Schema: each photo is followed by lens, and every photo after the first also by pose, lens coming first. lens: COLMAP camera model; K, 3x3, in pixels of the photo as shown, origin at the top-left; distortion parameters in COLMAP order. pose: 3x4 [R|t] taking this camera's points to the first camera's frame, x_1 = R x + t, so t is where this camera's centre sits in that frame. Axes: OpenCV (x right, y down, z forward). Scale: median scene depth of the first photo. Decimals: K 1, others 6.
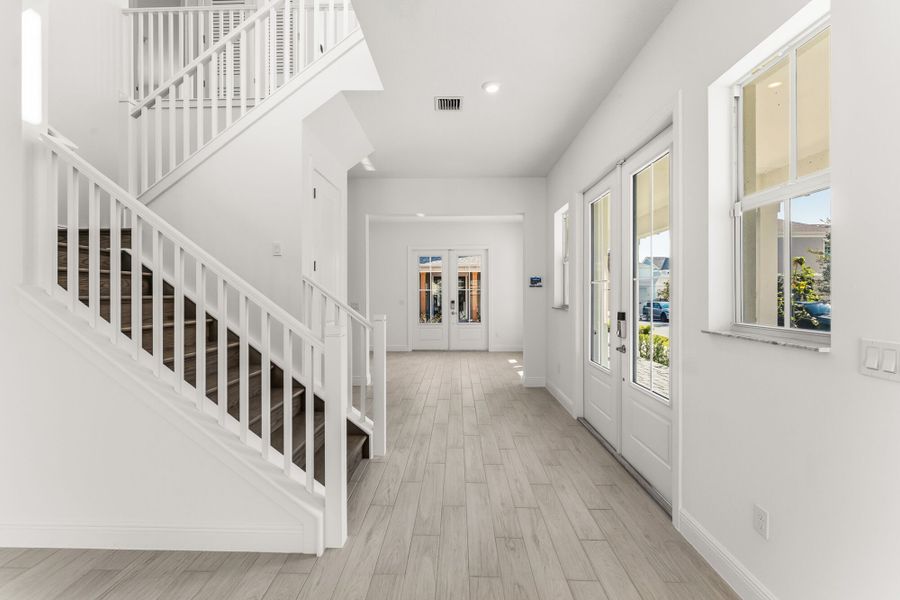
lens RADIAL K [[380.3, 0, 449.3], [0, 380.3, 299.8], [0, 0, 1]] dist [0.006023, -0.001629]
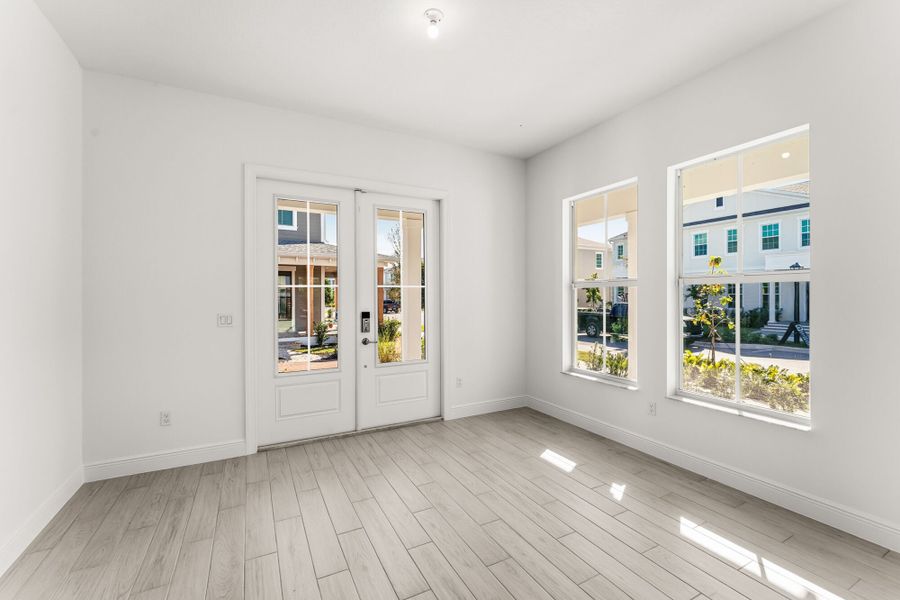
lens RADIAL K [[380.3, 0, 448.5], [0, 380.3, 298.8], [0, 0, 1]] dist [0.006023, -0.001629]
pose [[0.882209, -0.004145, 0.470840, -0.108028], [0.004831, 0.999988, -0.000247, -0.011799], [-0.470834, 0.002492, 0.882218, 0.583873]]
